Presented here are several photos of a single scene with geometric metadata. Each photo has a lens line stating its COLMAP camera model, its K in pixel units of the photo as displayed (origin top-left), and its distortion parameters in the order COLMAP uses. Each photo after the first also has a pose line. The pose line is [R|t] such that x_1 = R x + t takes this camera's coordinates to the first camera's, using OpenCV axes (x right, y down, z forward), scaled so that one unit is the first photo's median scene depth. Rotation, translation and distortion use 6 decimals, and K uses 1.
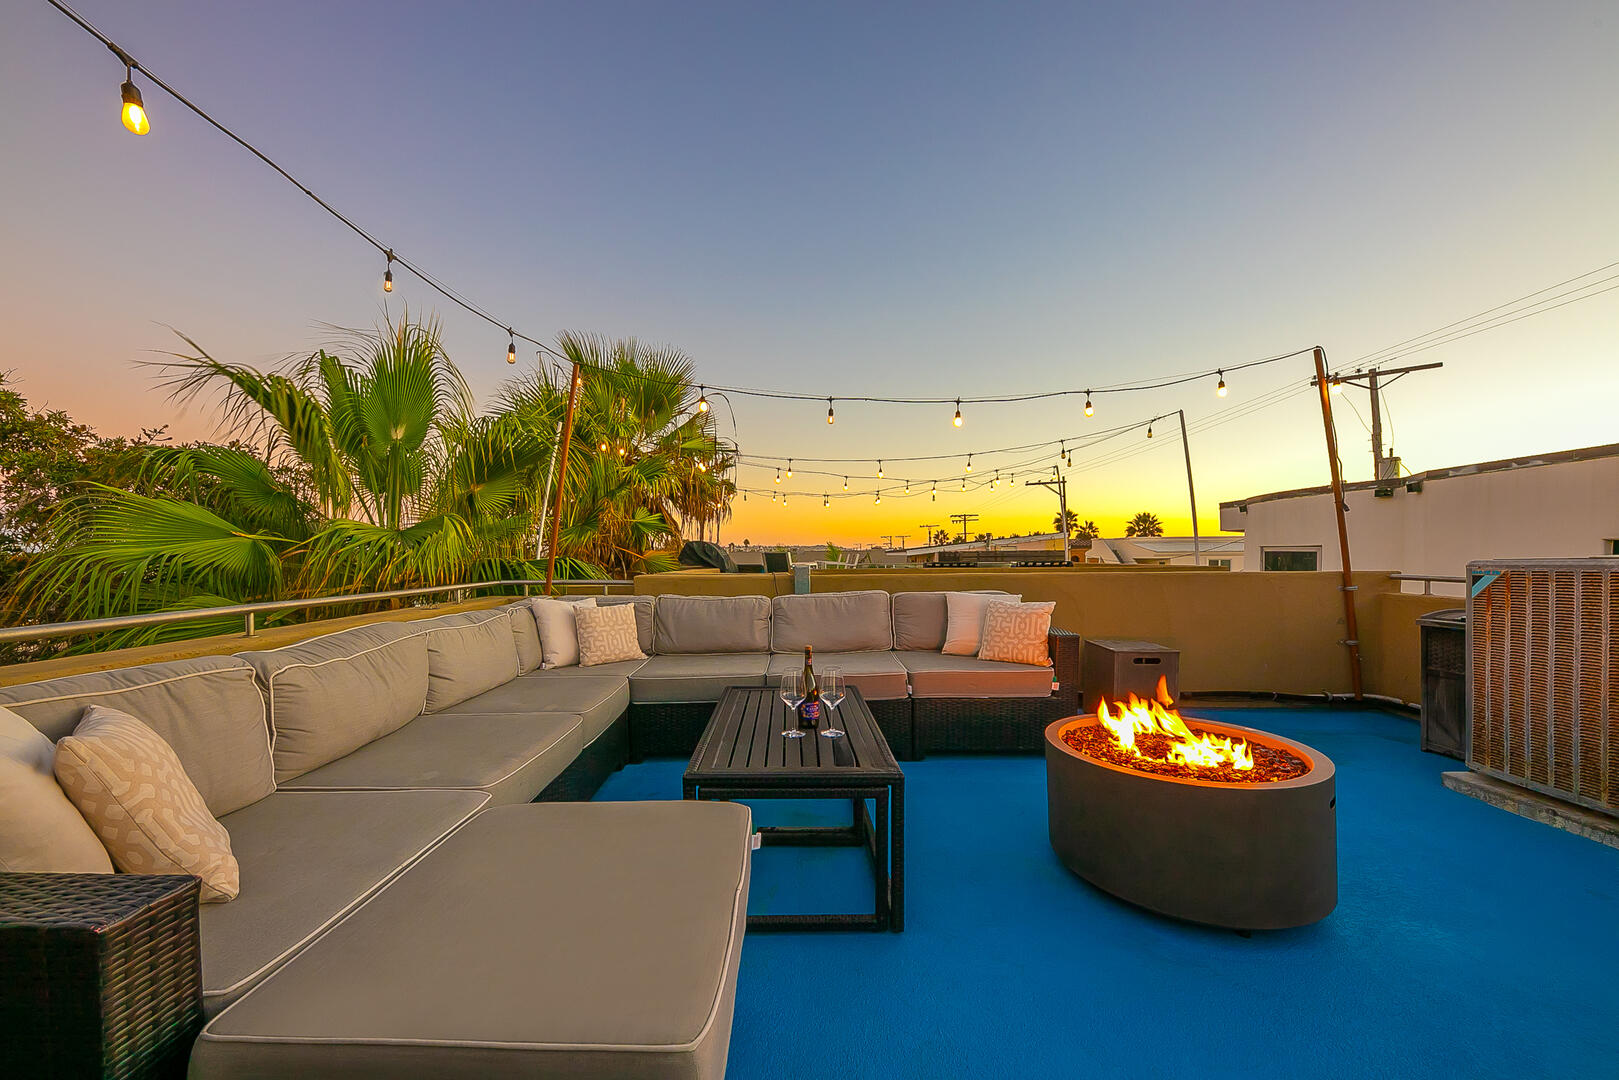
lens RADIAL K [[580.1, 0, 799.1], [0, 580.1, 562.3], [0, 0, 1]] dist [-0.000380, -0.000150]
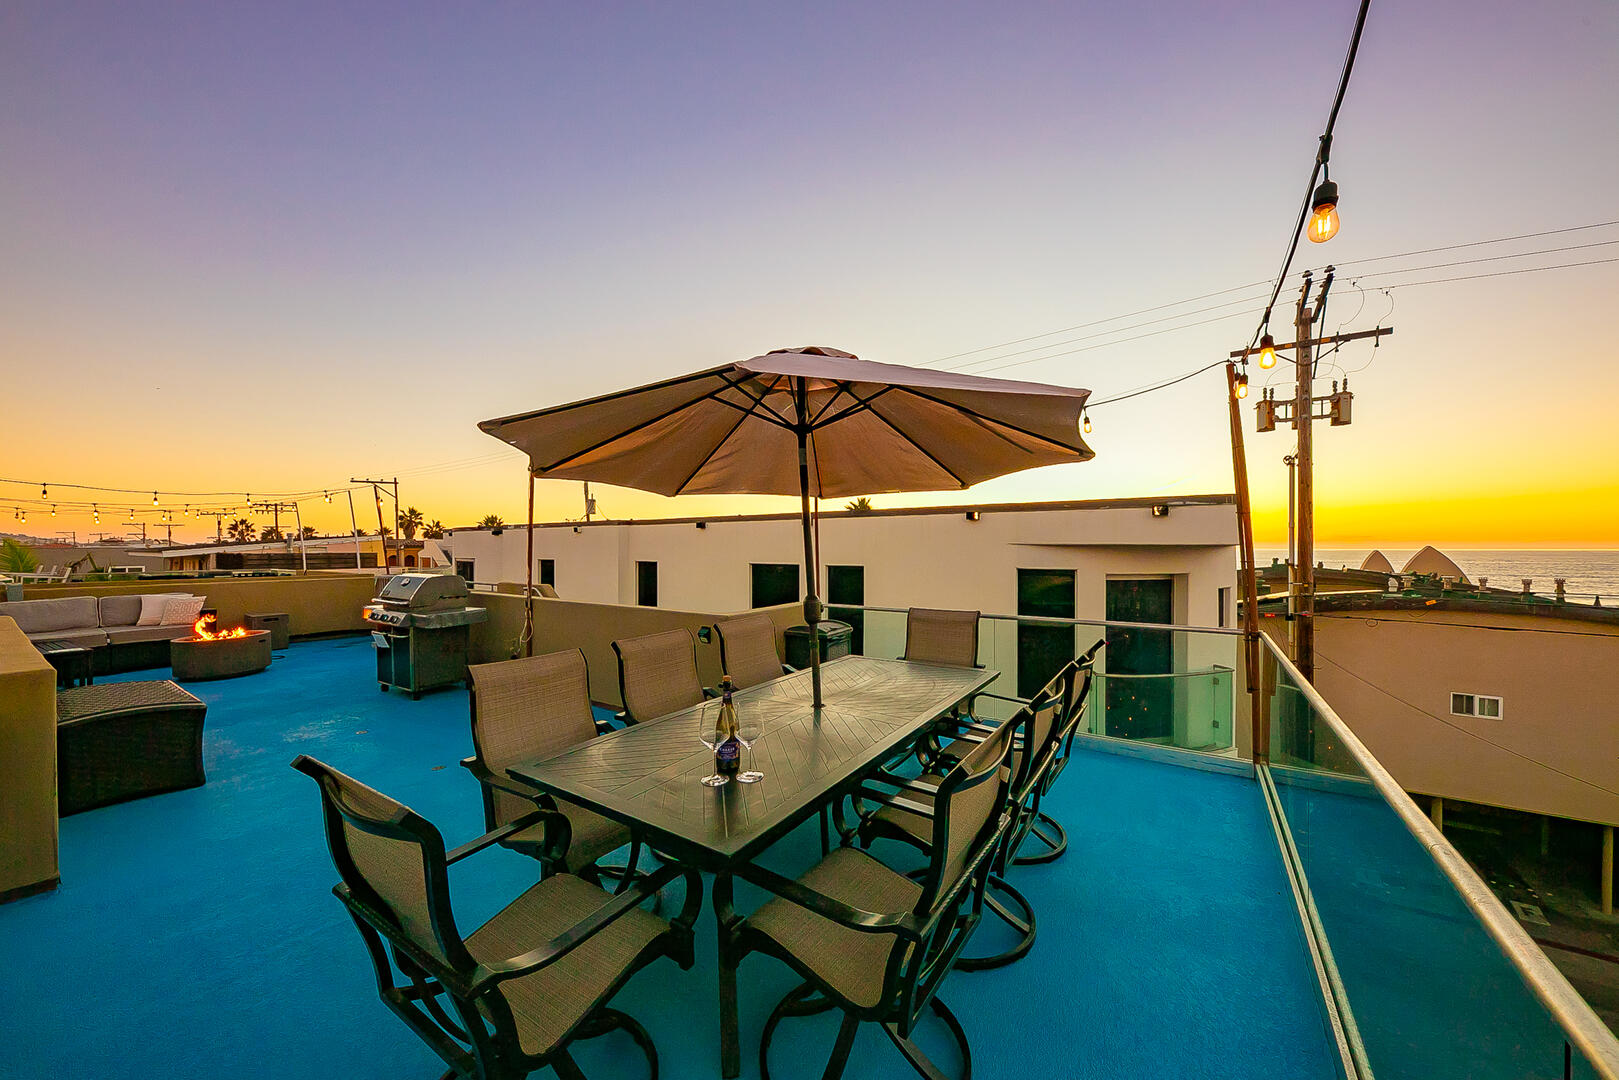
lens RADIAL K [[580.1, 0, 808.9], [0, 580.1, 555.0], [0, 0, 1]] dist [-0.000380, -0.000150]
pose [[0.533150, 0.004472, 0.846009, -0.191162], [0.001534, 0.999979, -0.006253, -0.065130], [-0.846019, 0.004632, 0.533132, -1.838073]]
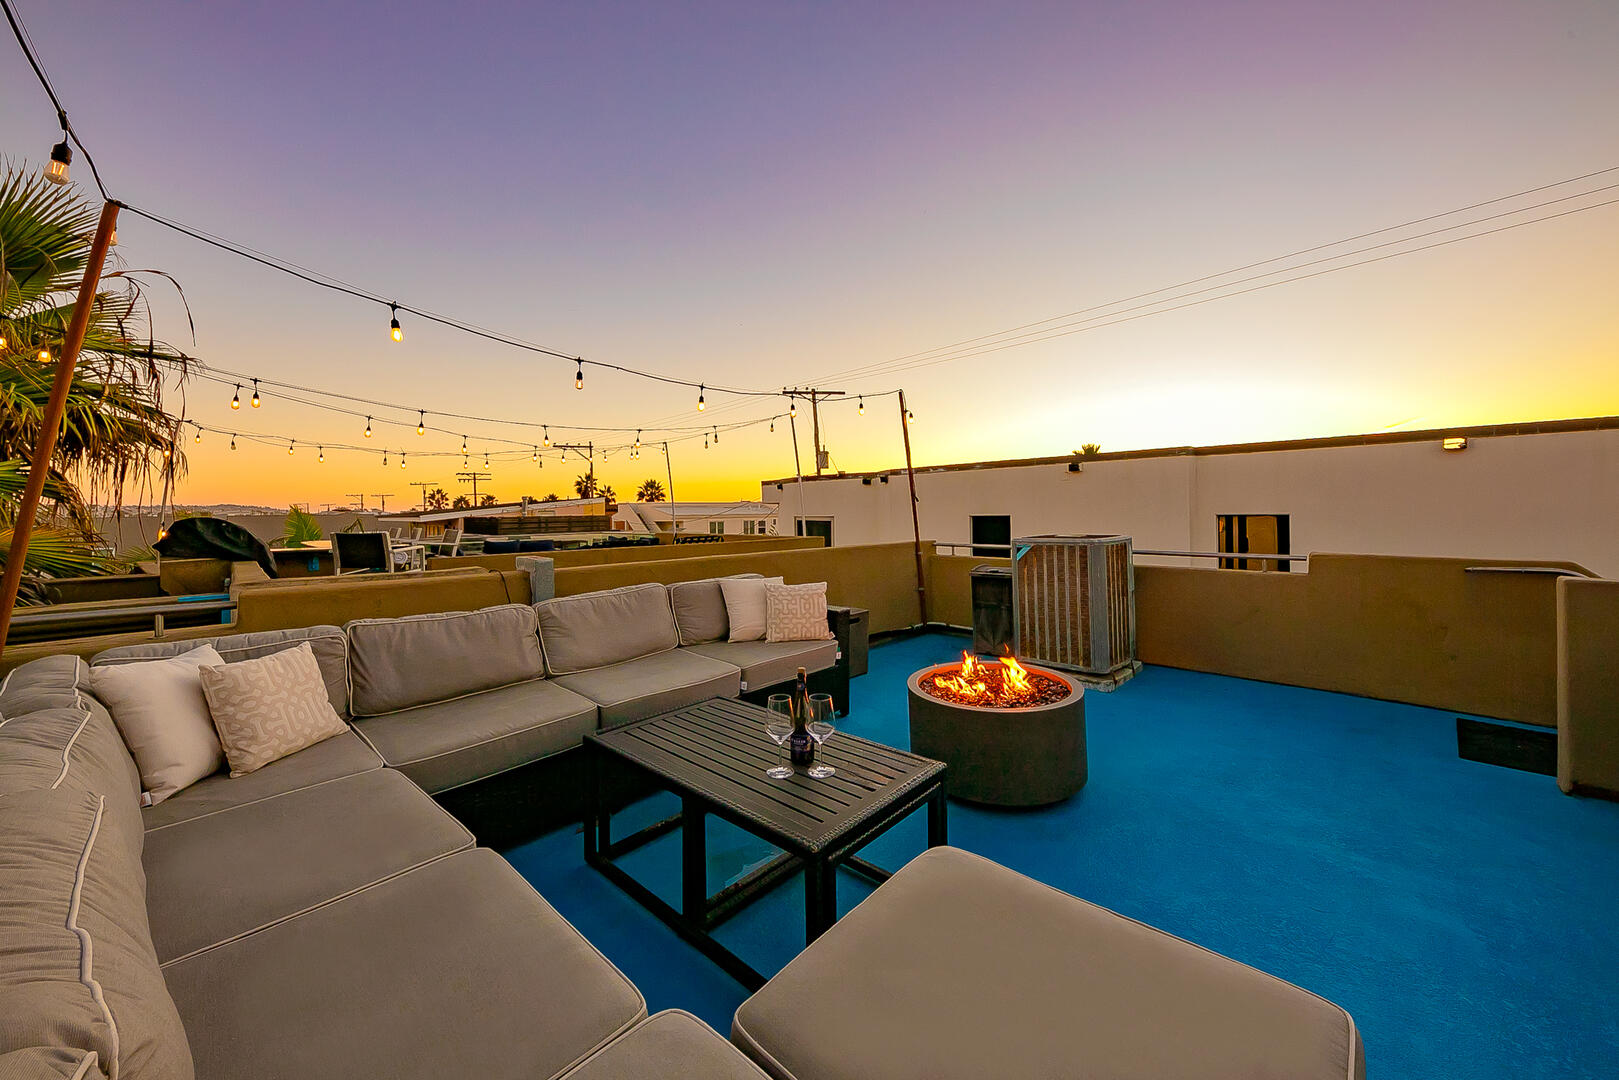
lens RADIAL K [[580.1, 0, 817.9], [0, 580.1, 504.0], [0, 0, 1]] dist [-0.000380, -0.000150]
pose [[0.674705, 0.010811, 0.738008, -0.344545], [0.014820, 0.999493, -0.028191, -0.044204], [-0.737939, 0.029958, 0.674202, 0.183849]]
